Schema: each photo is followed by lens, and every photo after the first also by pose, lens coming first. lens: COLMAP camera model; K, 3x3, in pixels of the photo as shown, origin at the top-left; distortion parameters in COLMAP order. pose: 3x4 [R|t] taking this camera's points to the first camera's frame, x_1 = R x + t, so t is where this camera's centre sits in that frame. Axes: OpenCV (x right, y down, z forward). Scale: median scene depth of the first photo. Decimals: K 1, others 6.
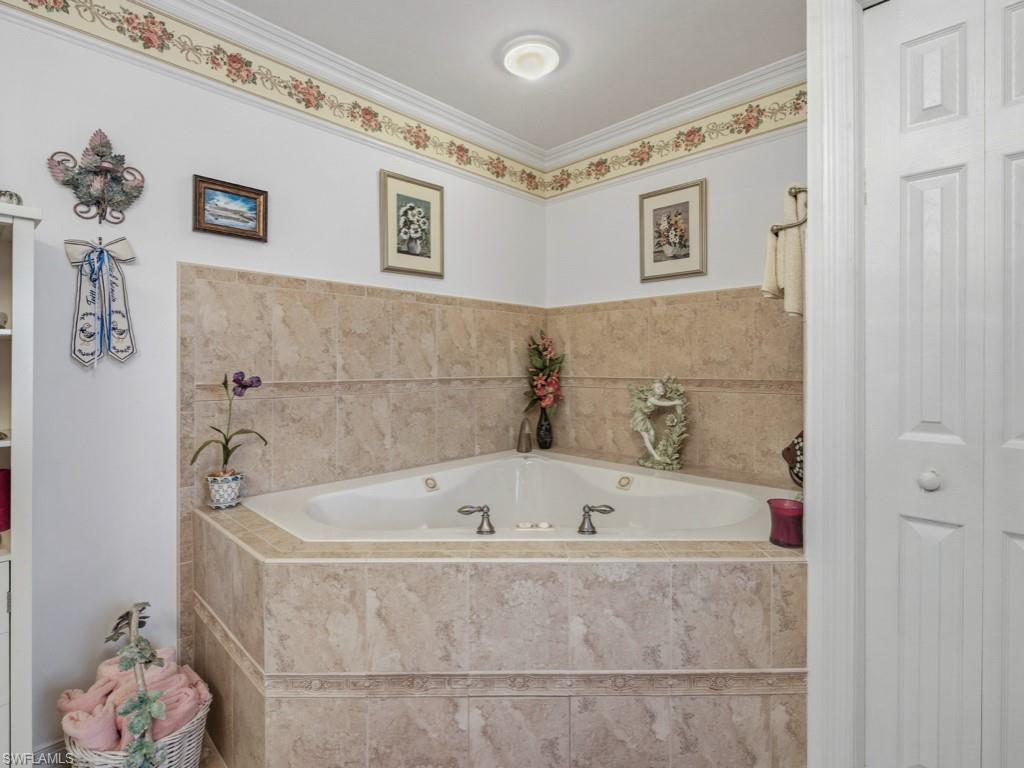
lens RADIAL K [[507.1, 0, 511.7], [0, 507.1, 375.9], [0, 0, 1]] dist [0.002147, 0.000499]
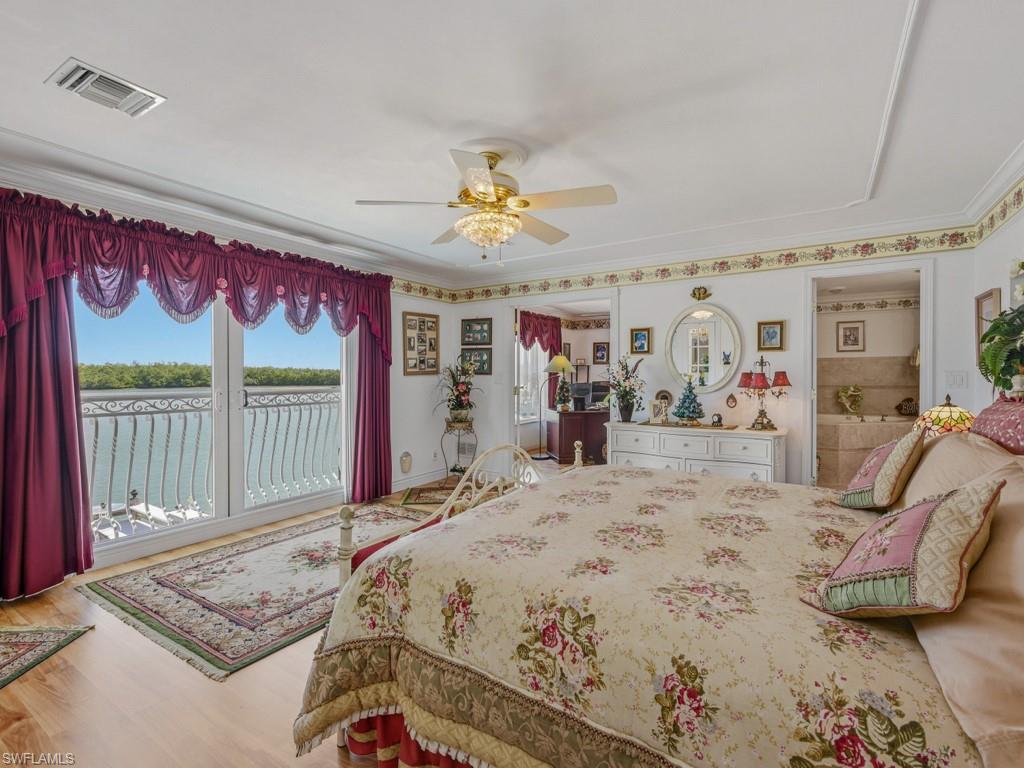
lens RADIAL K [[491.1, 0, 513.3], [0, 491.1, 382.9], [0, 0, 1]] dist [0.017123, 0.000000]
pose [[0.983249, -0.004068, 0.182222, -2.216562], [0.003824, 0.999991, 0.001689, -0.022169], [-0.182227, -0.000964, 0.983256, -1.530146]]
